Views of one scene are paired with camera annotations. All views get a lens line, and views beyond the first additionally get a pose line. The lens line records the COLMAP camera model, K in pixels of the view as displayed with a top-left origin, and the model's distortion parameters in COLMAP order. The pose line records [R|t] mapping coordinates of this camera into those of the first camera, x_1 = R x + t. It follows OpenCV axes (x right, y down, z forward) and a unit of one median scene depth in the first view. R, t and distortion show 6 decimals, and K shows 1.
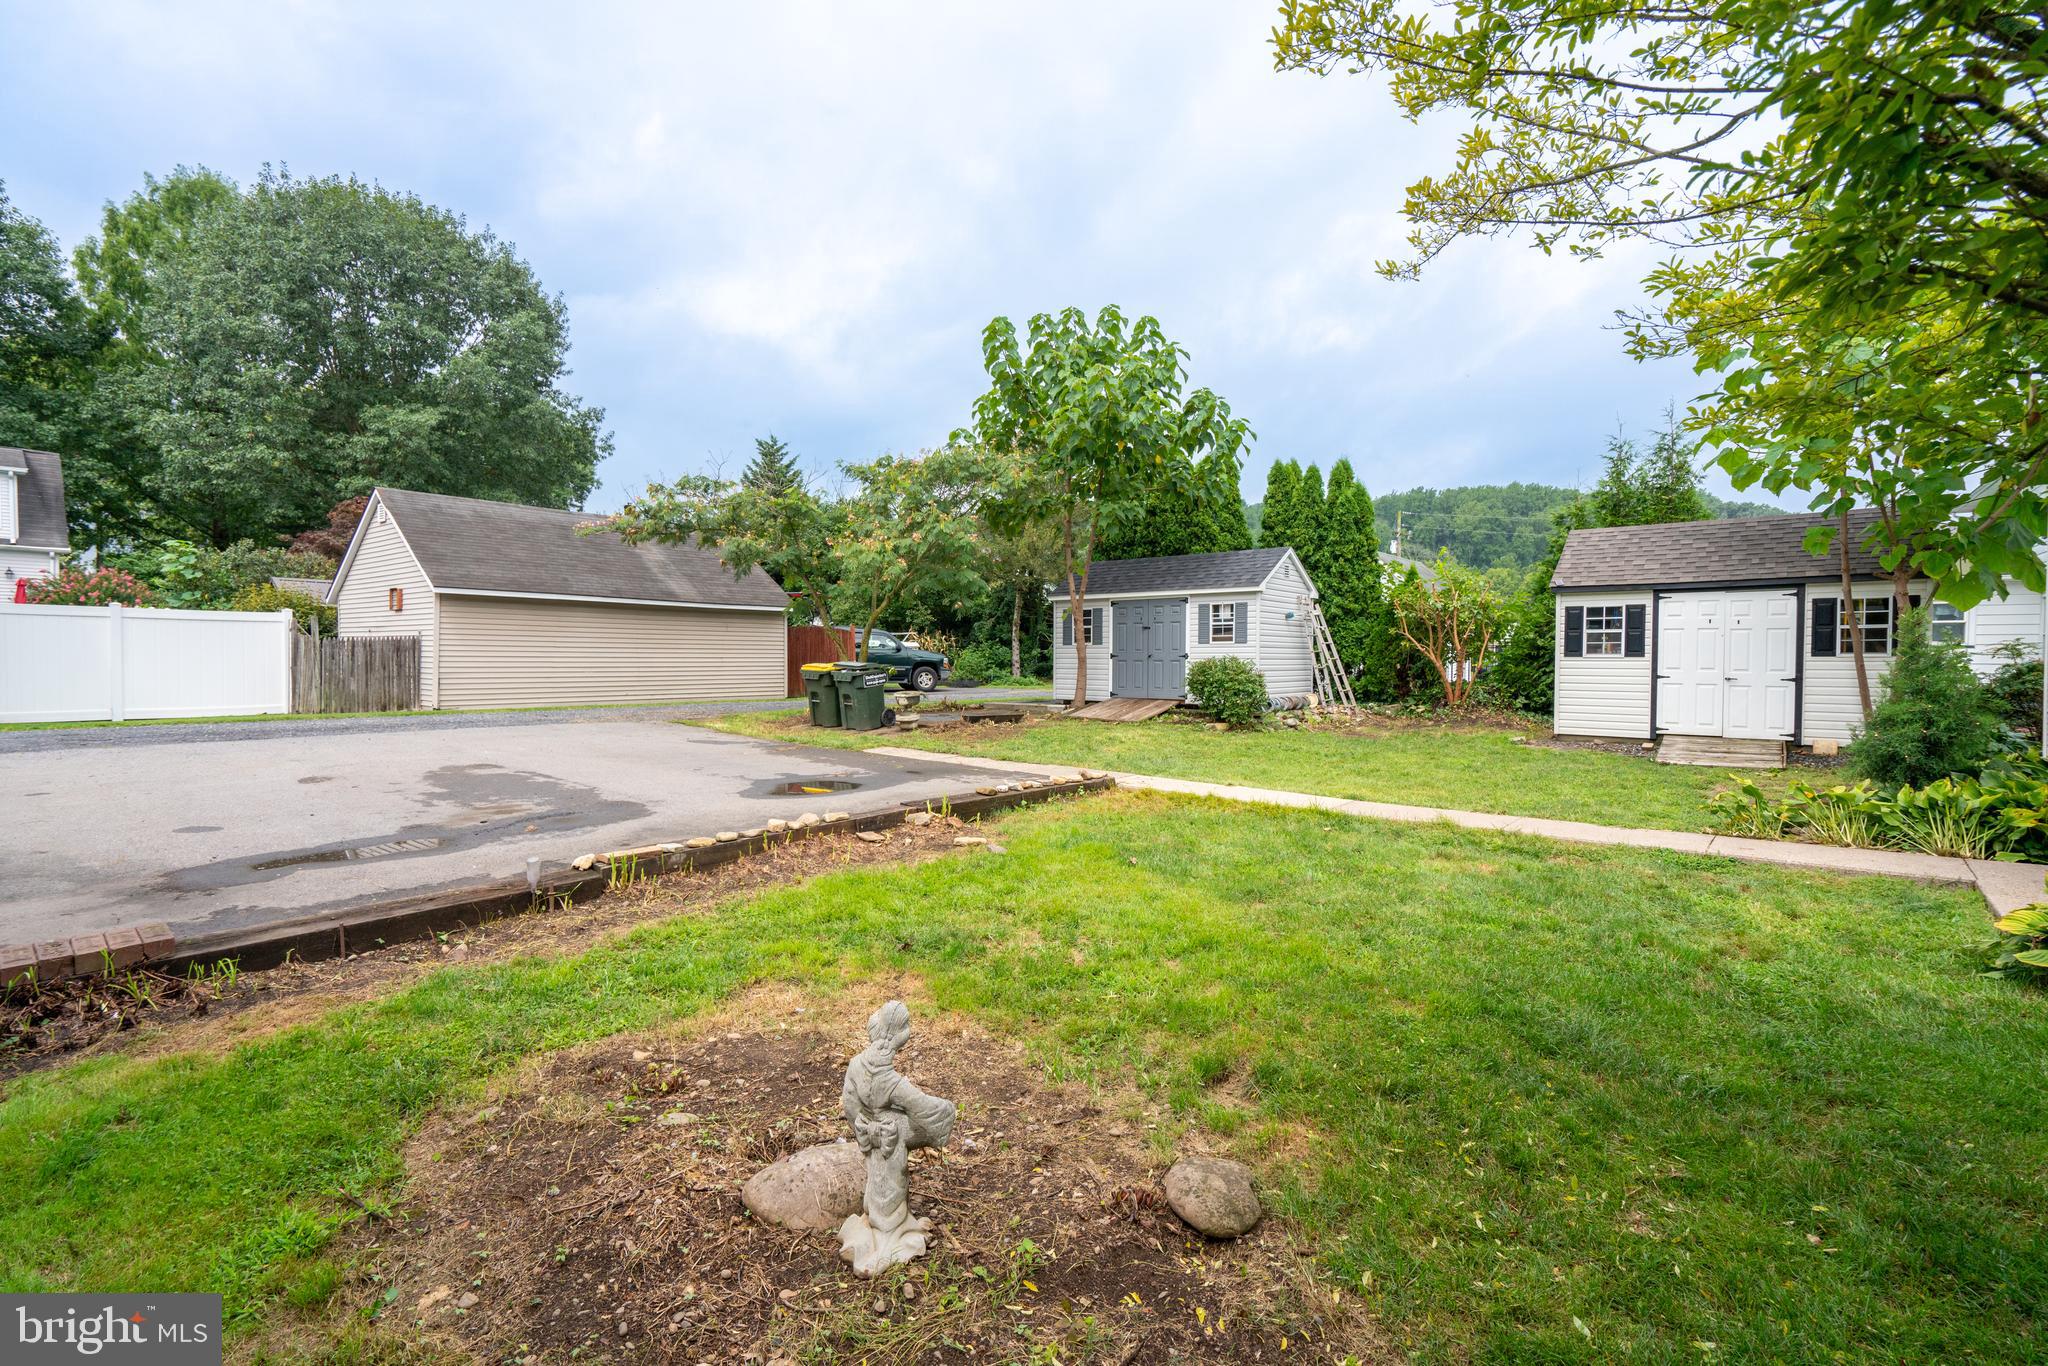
lens RADIAL K [[925.2, 0, 1022.7], [0, 925.2, 670.2], [0, 0, 1]] dist [-0.010955, 0.005912]
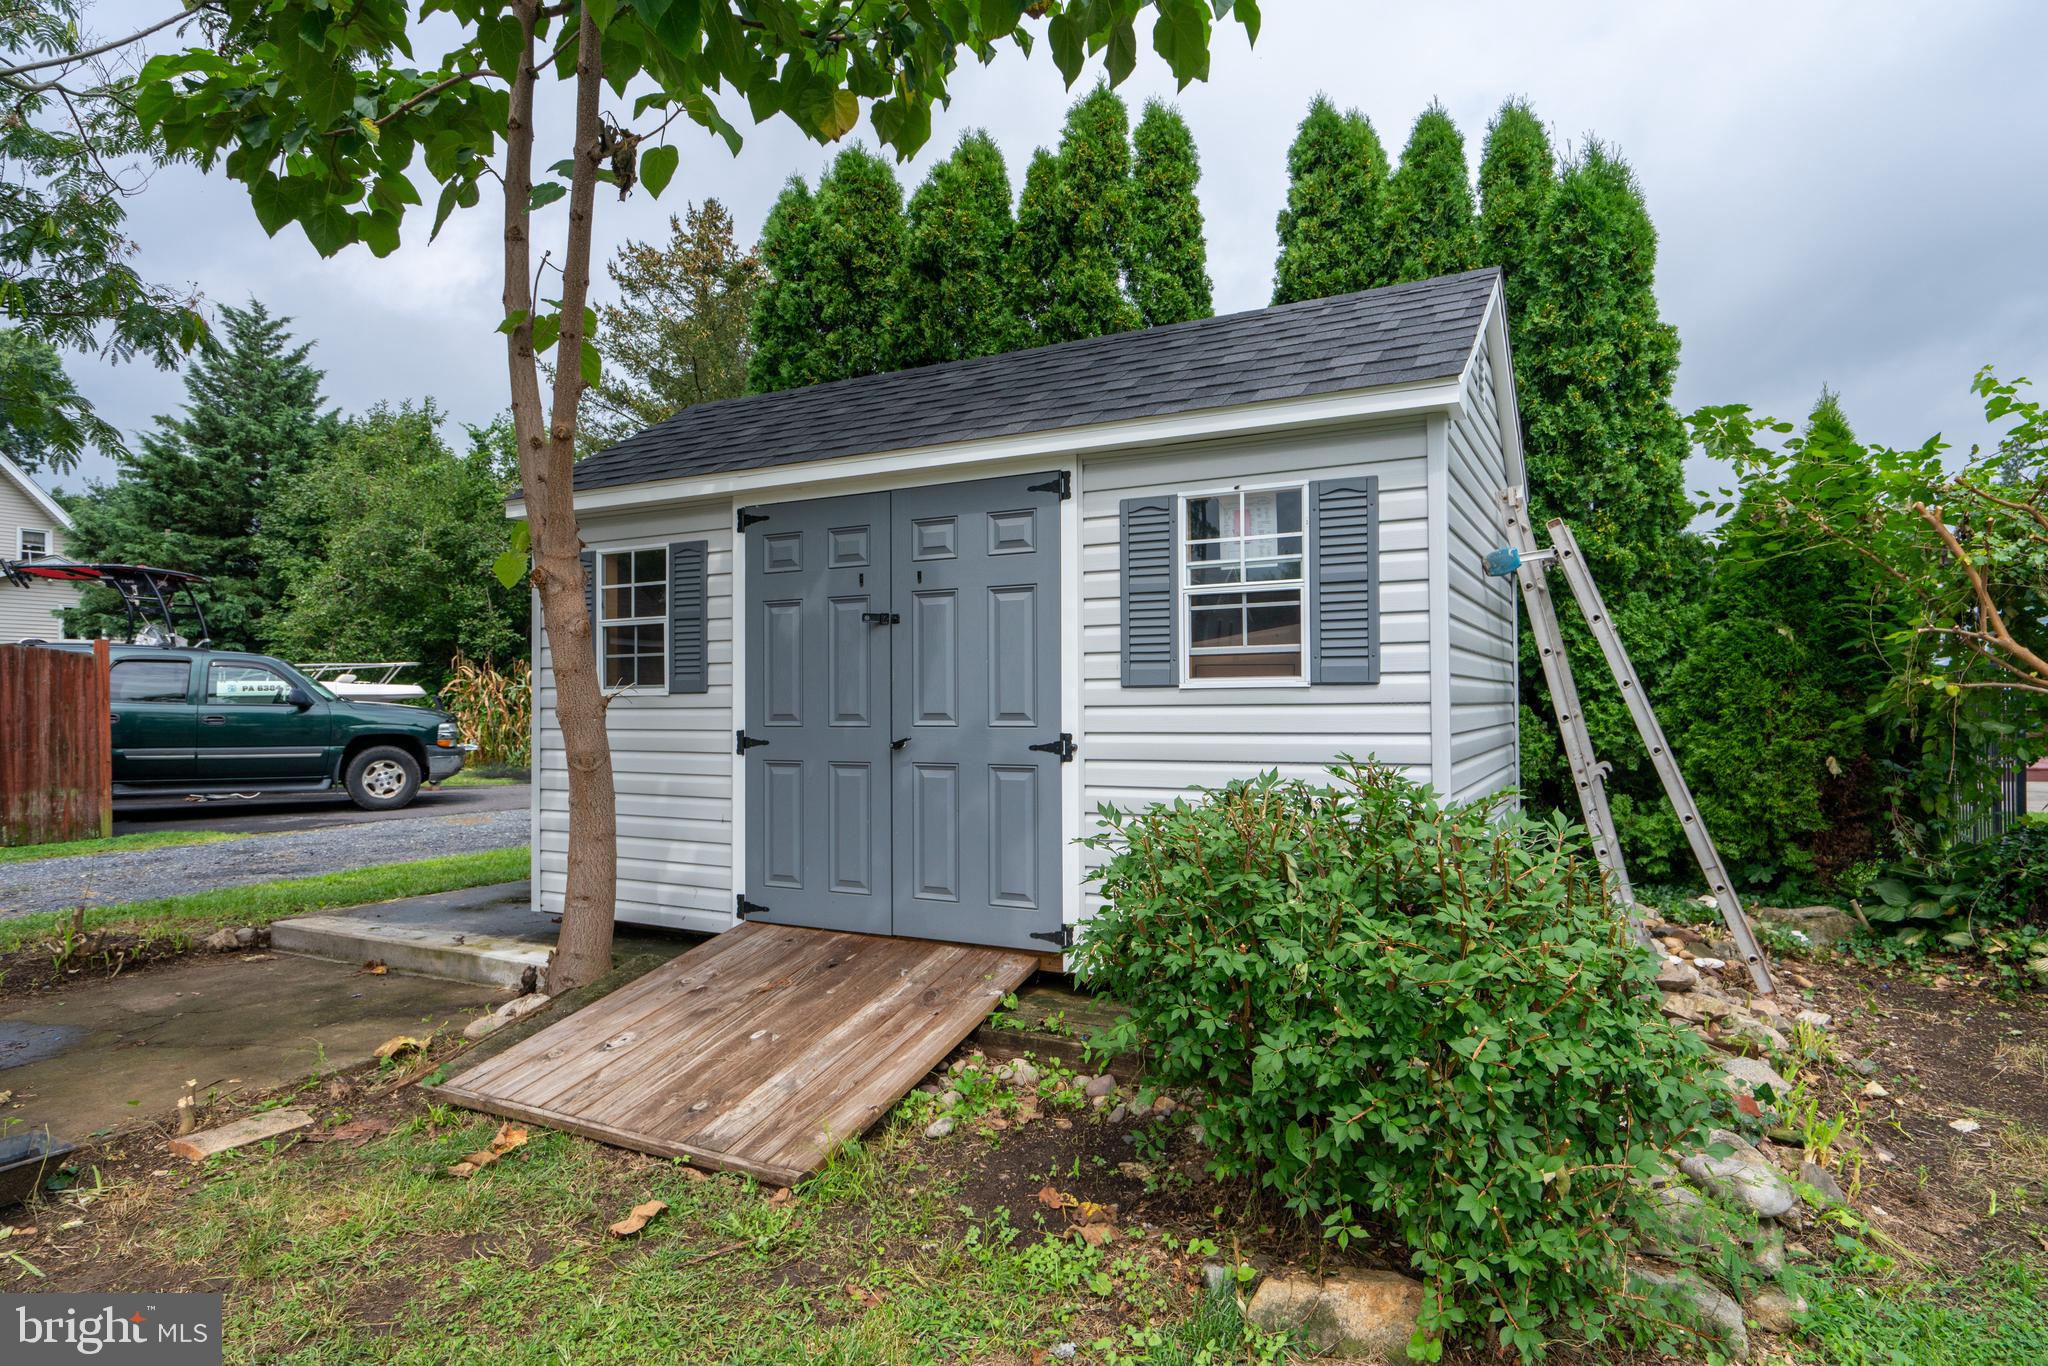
lens RADIAL K [[1187.0, 0, 1027.2], [0, 1187.0, 687.1], [0, 0, 1]] dist [0.001814, 0.000169]
pose [[0.982526, -0.006418, 0.186017, 0.114710], [0.011152, 0.999640, -0.024415, -0.021815], [-0.185793, 0.026063, 0.982243, 0.712922]]
